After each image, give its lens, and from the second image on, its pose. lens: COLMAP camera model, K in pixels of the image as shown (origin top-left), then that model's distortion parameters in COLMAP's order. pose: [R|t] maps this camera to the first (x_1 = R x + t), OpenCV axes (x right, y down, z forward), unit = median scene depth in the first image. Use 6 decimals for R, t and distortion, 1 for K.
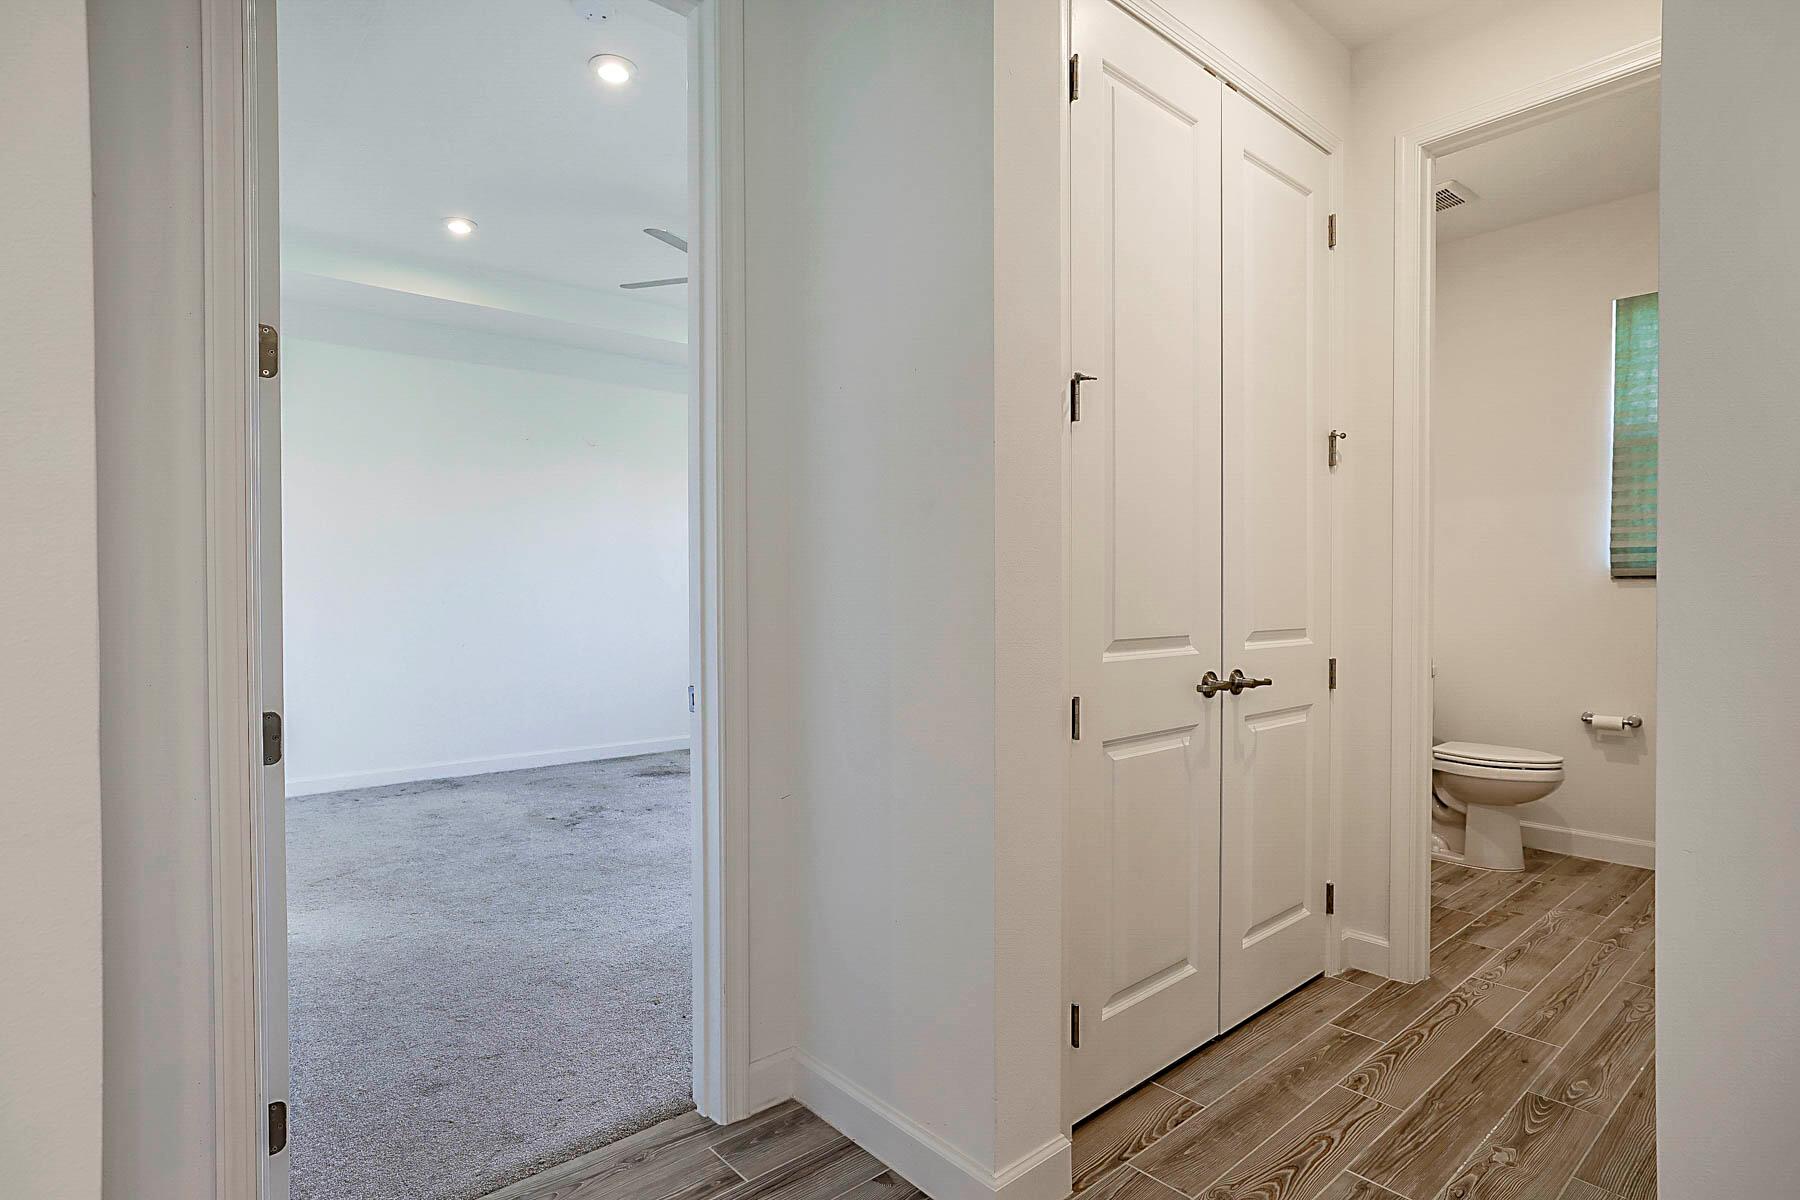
lens RADIAL K [[963.7, 0, 887.4], [0, 963.7, 596.7], [0, 0, 1]] dist [-0.002787, 0.000115]
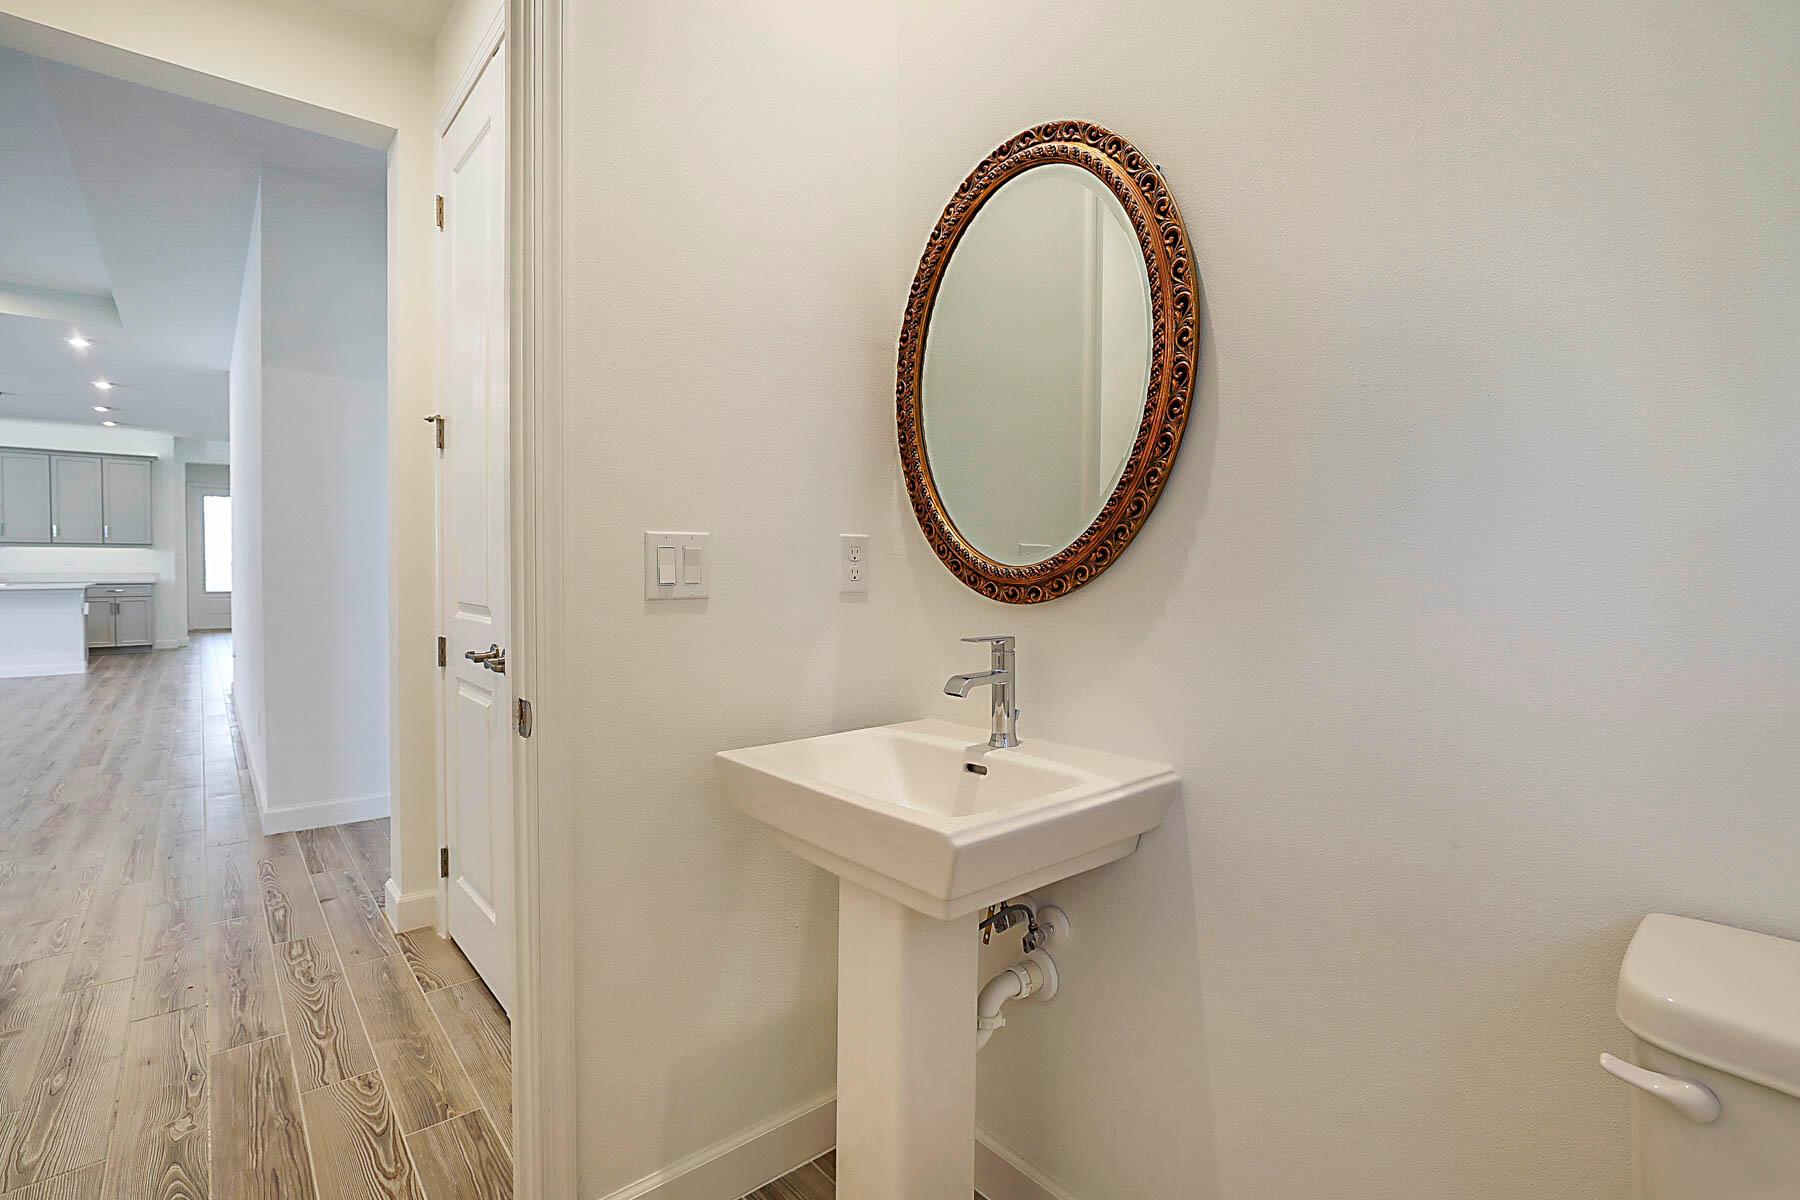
lens RADIAL K [[815.2, 0, 886.4], [0, 815.2, 592.7], [0, 0, 1]] dist [-0.021151, 0.000489]
pose [[-0.024640, 0.027914, -0.999307, 1.316159], [-0.010245, 0.999551, 0.028174, -0.005861], [0.999644, 0.010932, -0.024343, 1.604101]]
